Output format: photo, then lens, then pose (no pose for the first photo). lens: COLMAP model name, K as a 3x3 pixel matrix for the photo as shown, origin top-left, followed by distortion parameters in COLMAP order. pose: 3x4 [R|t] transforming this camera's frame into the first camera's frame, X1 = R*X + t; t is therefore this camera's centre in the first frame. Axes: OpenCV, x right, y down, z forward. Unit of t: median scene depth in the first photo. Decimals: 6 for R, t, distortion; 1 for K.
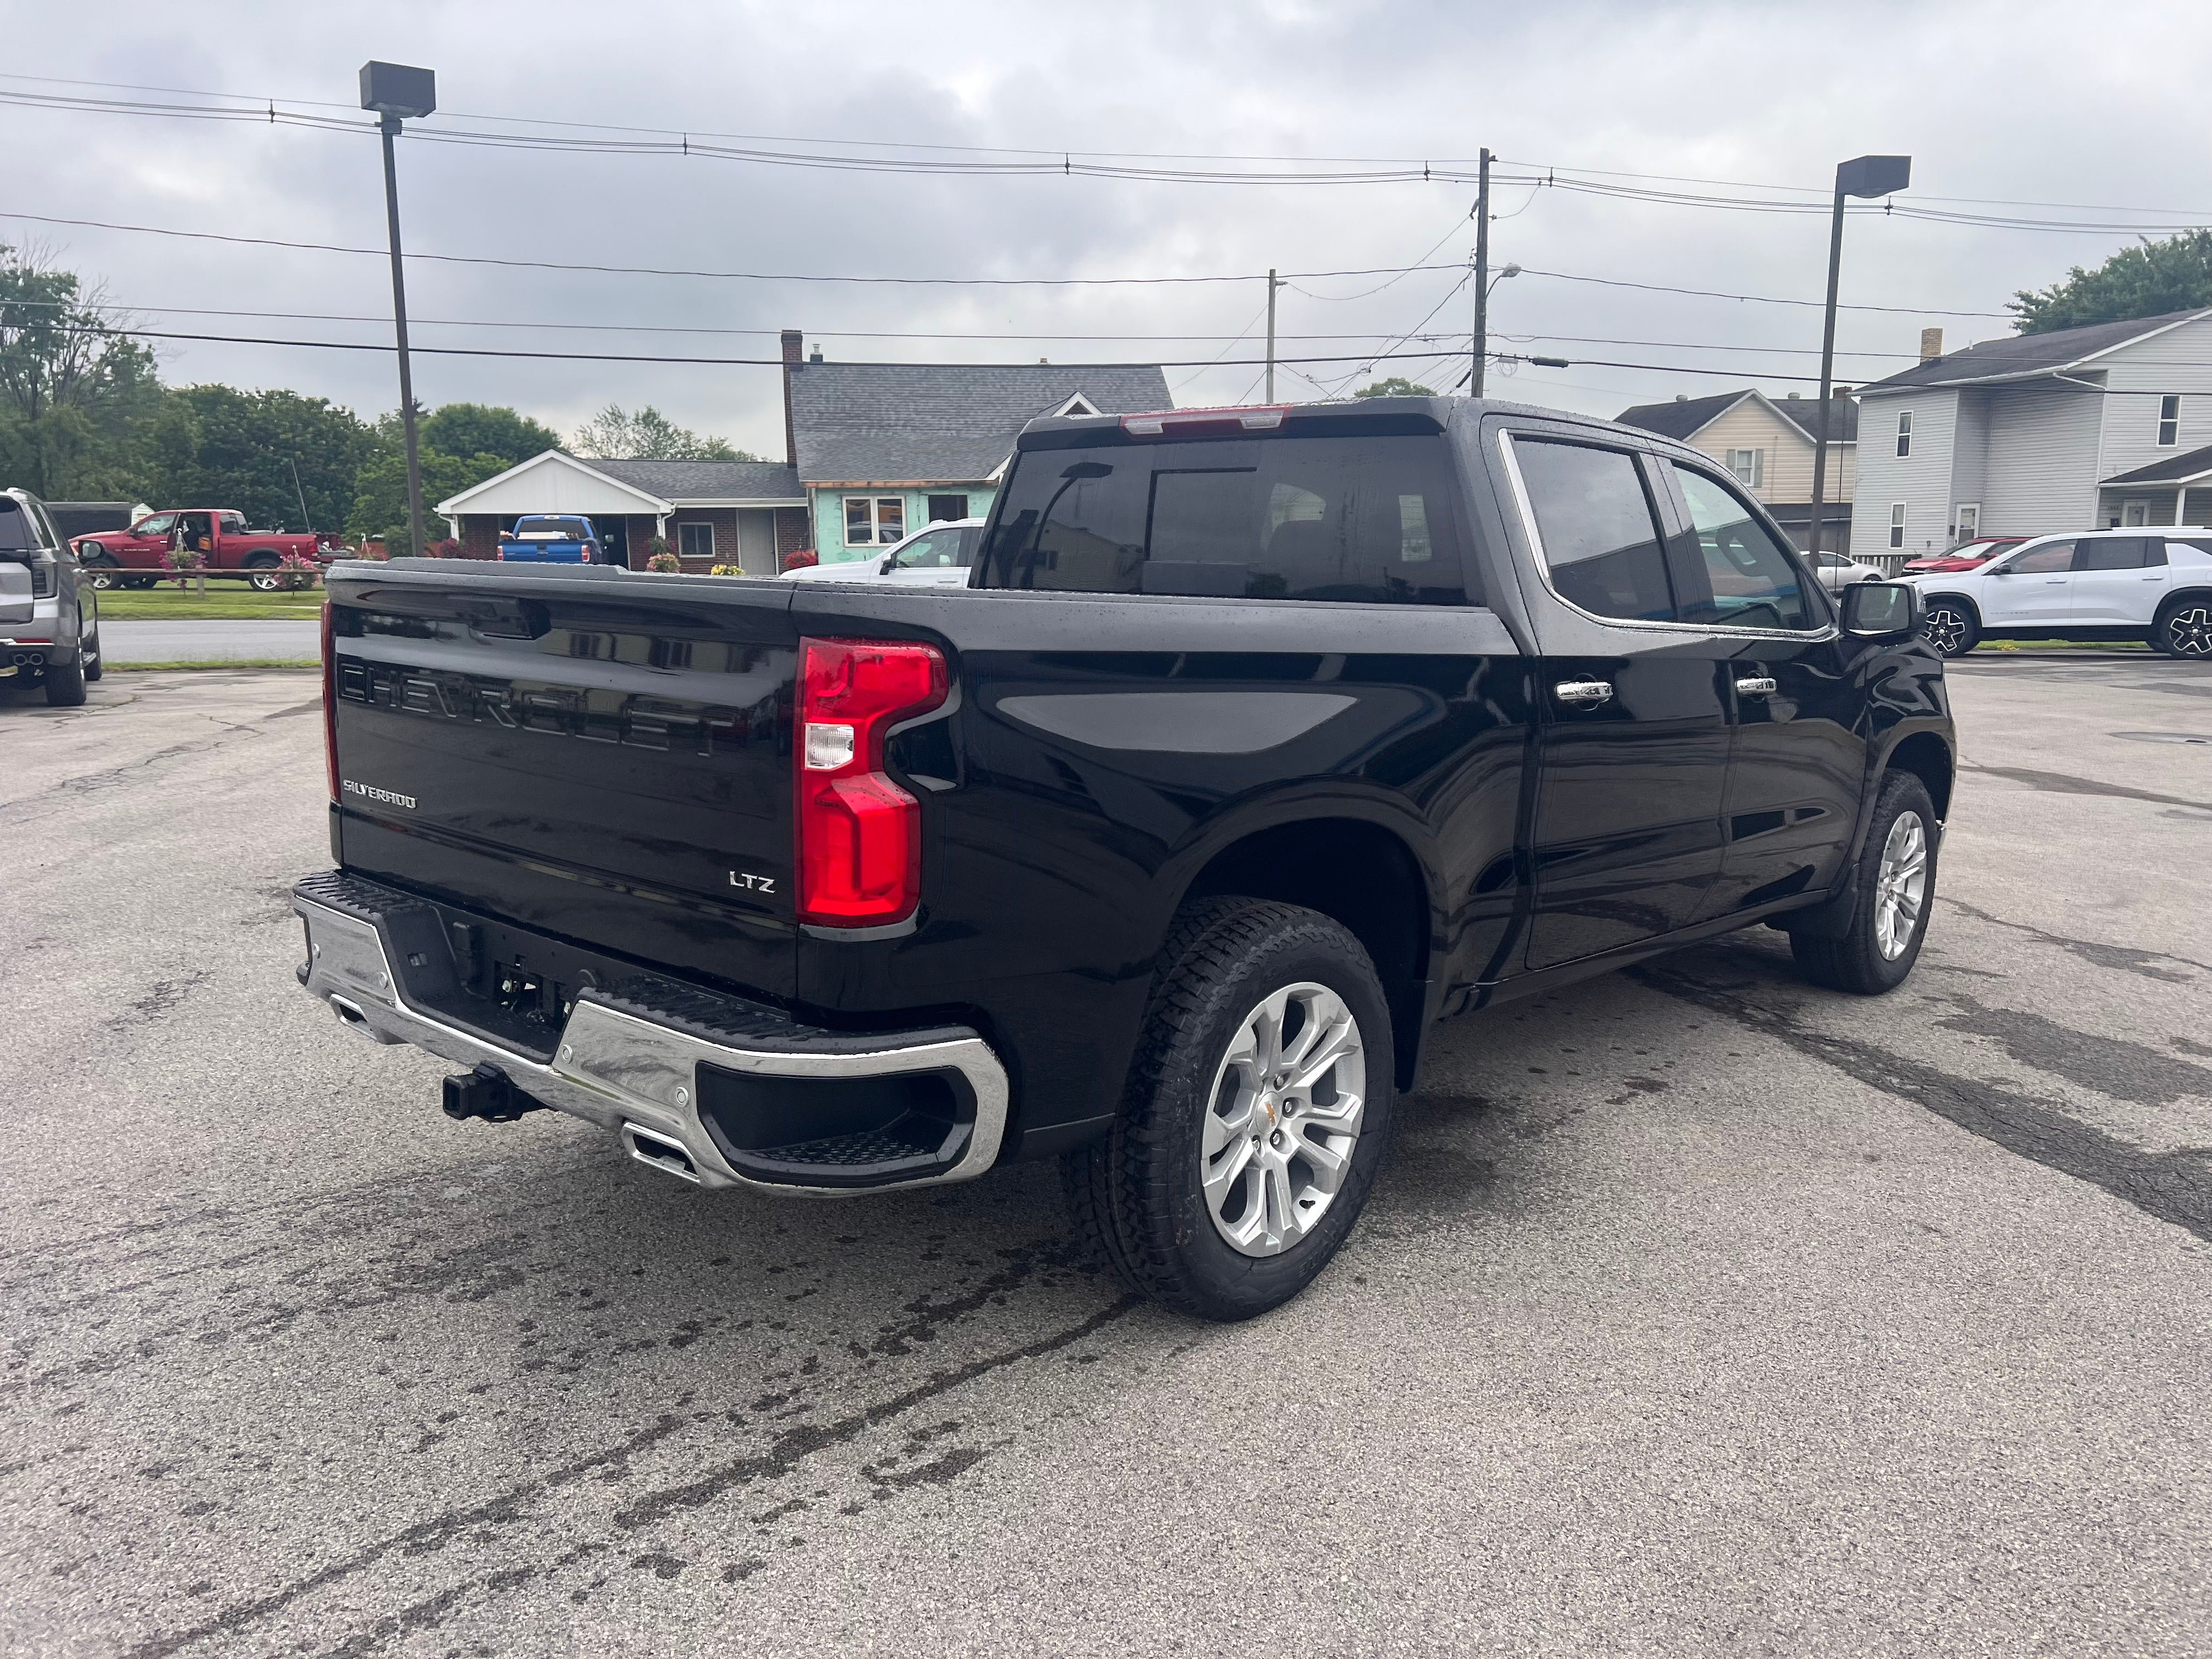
lens RADIAL K [[1658.6, 0, 1122.3], [0, 1658.6, 826.6], [0, 0, 1]] dist [0.054051, -0.056708]
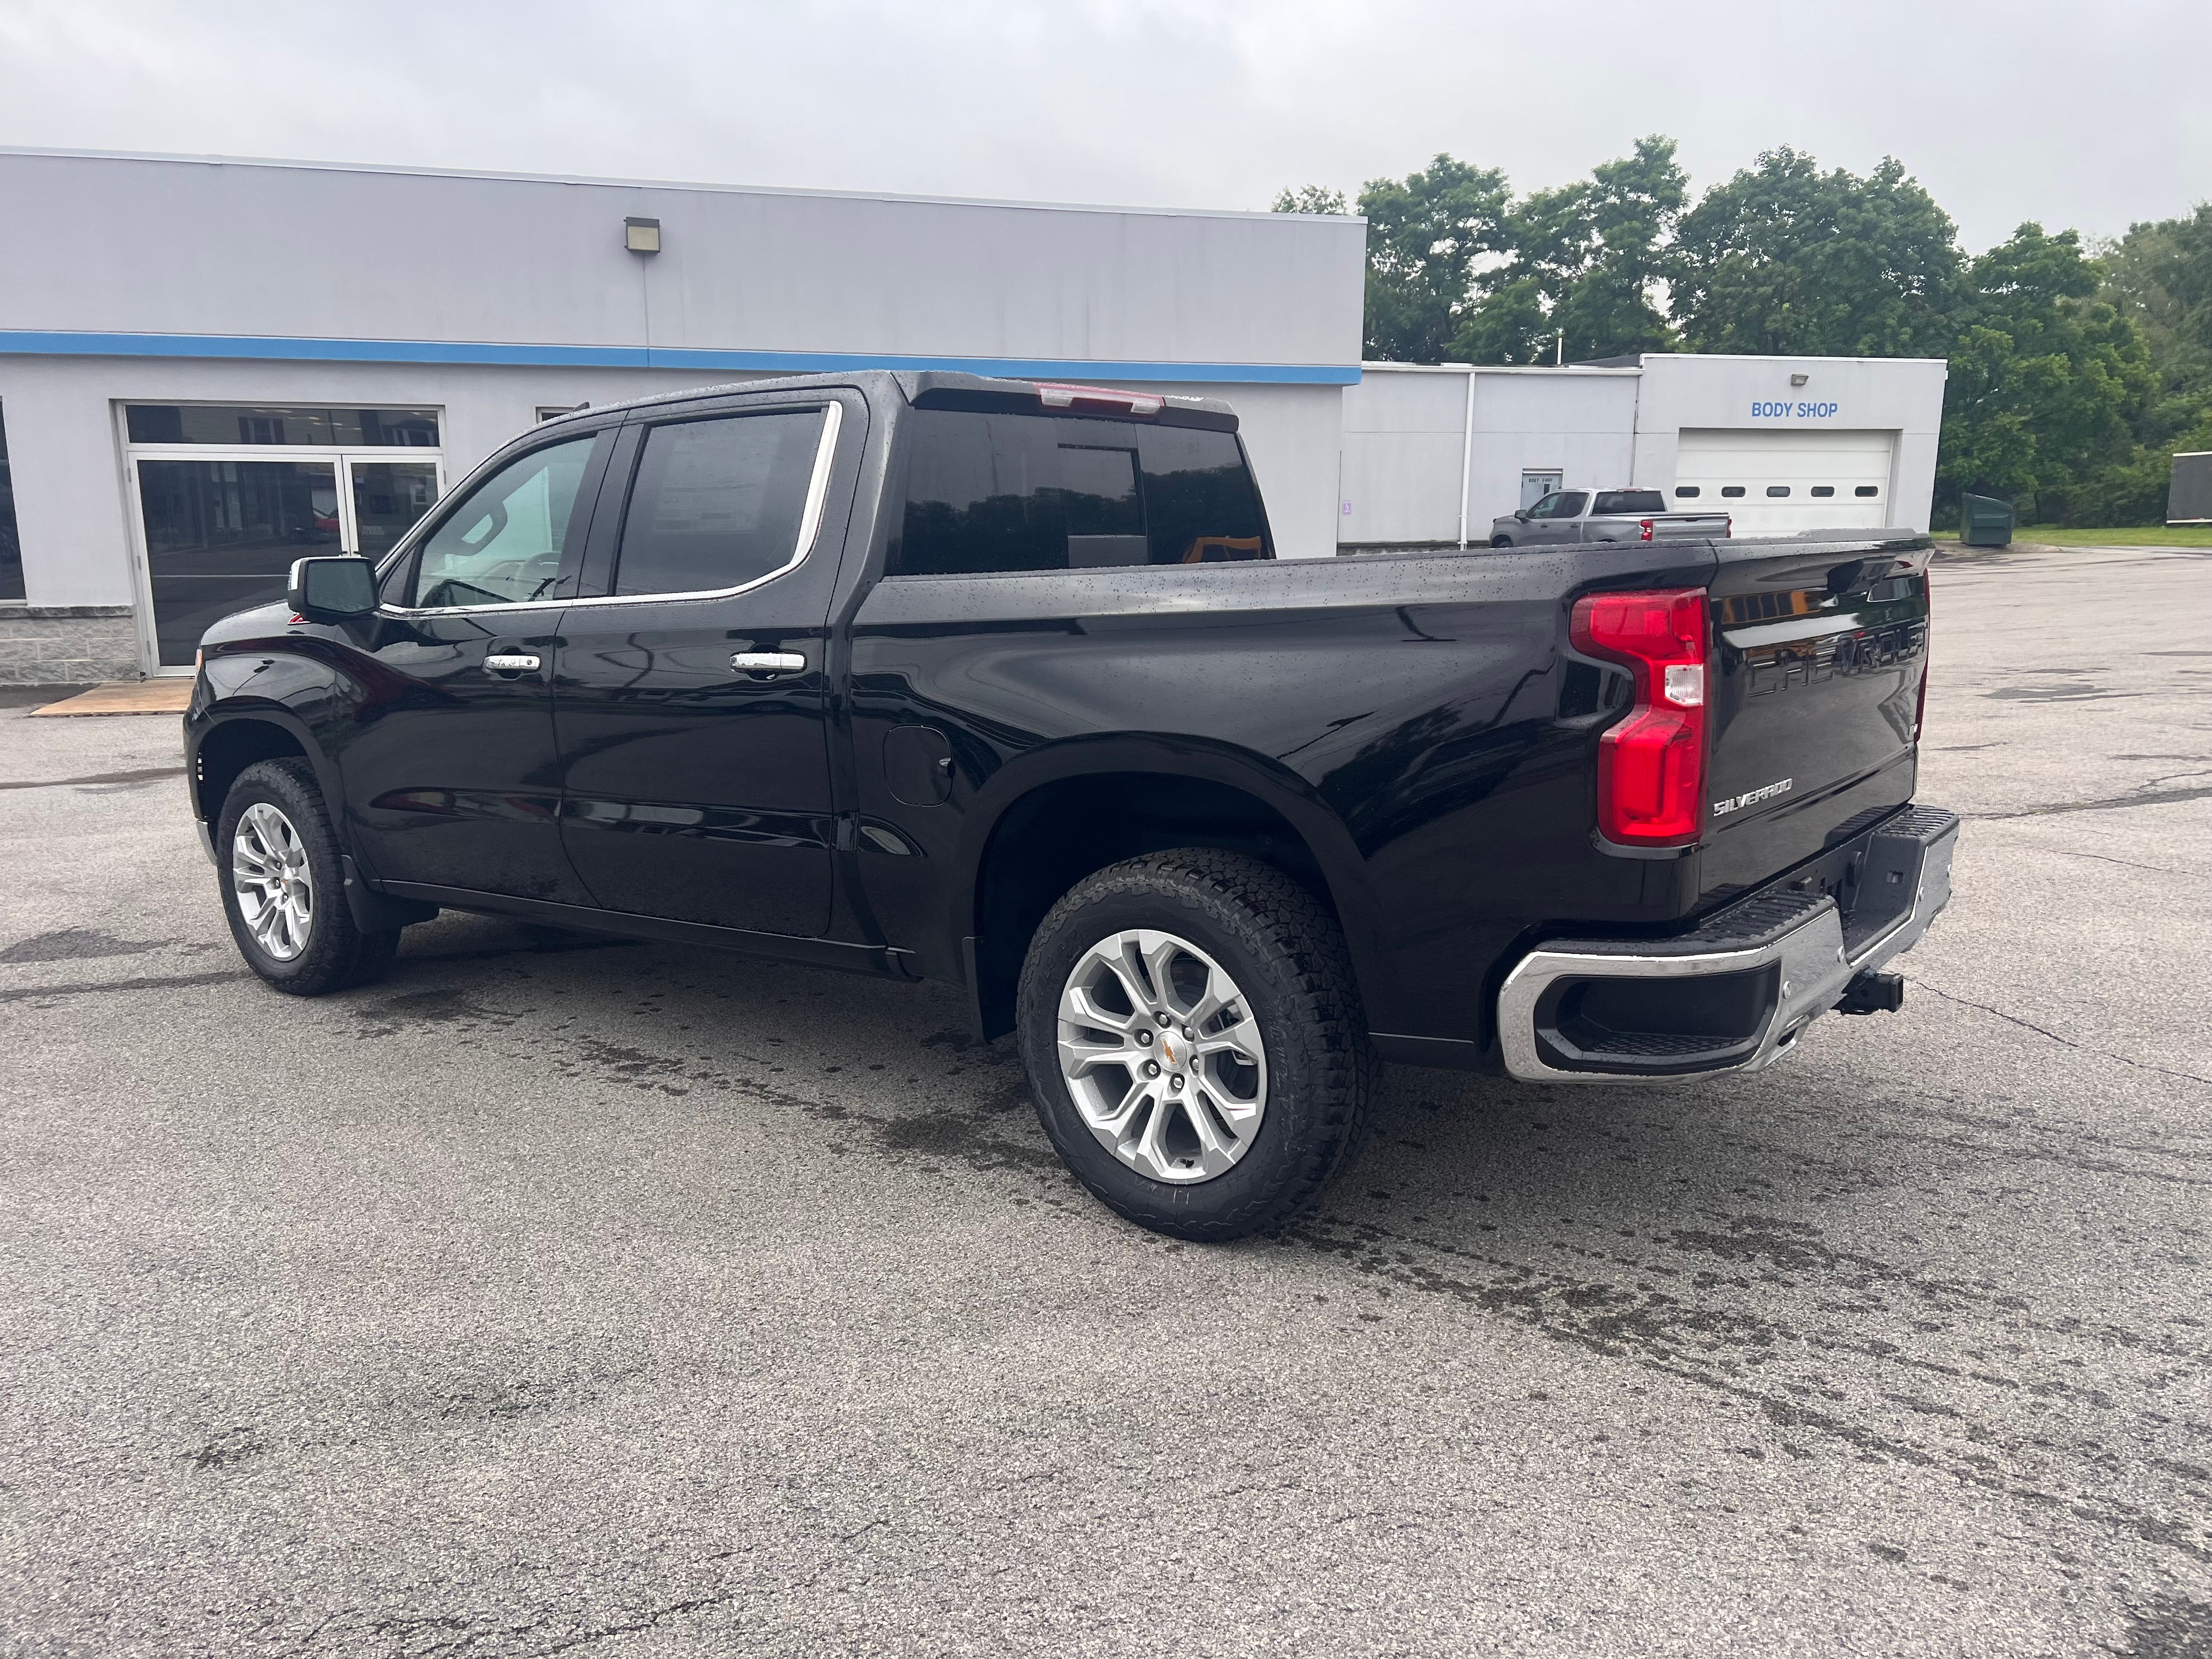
lens RADIAL K [[1658.6, 0, 1122.0], [0, 1658.6, 834.0], [0, 0, 1]] dist [0.054051, -0.056708]
pose [[-0.078085, -0.190785, 0.978521, -0.956256], [0.177365, 0.963202, 0.201952, -0.177603], [-0.981043, 0.189325, -0.041373, 1.009298]]
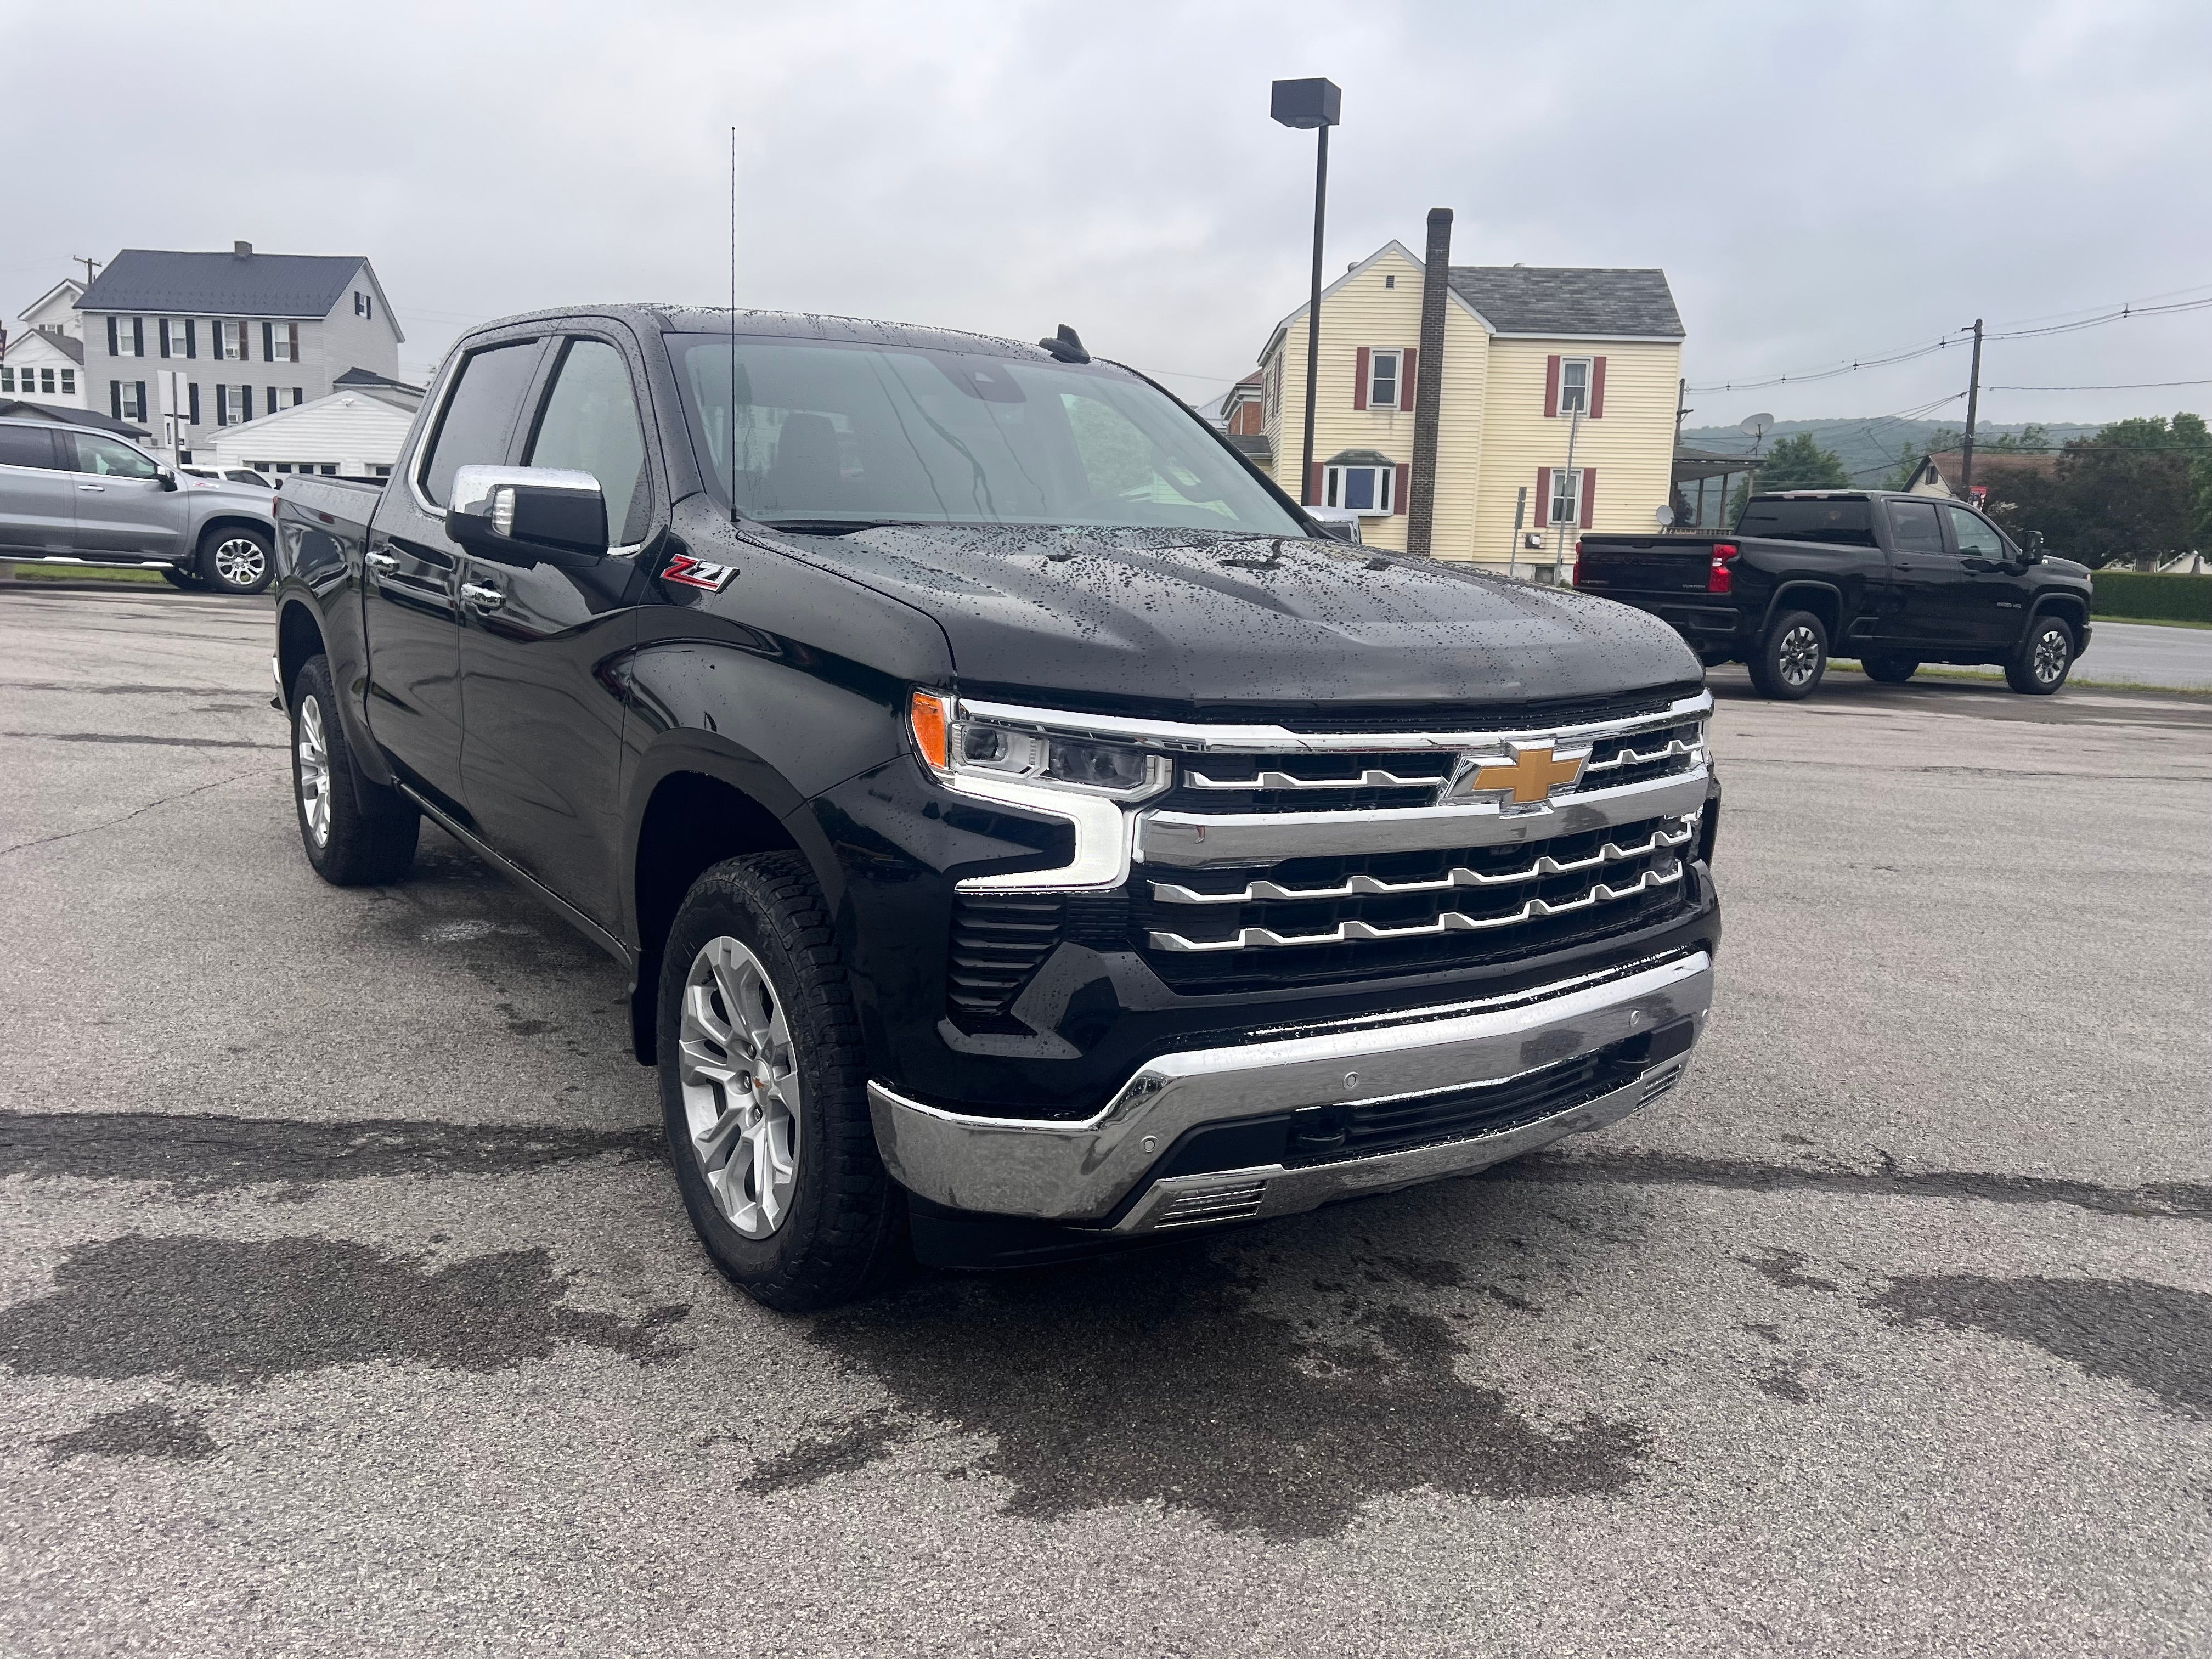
lens RADIAL K [[1658.6, 0, 1122.8], [0, 1658.6, 847.2], [0, 0, 1]] dist [0.054051, -0.056708]
pose [[-0.217307, 0.161655, -0.962624, 1.178895], [-0.198032, 0.958380, 0.205647, -0.206216], [0.955804, 0.235319, -0.176250, 1.532471]]
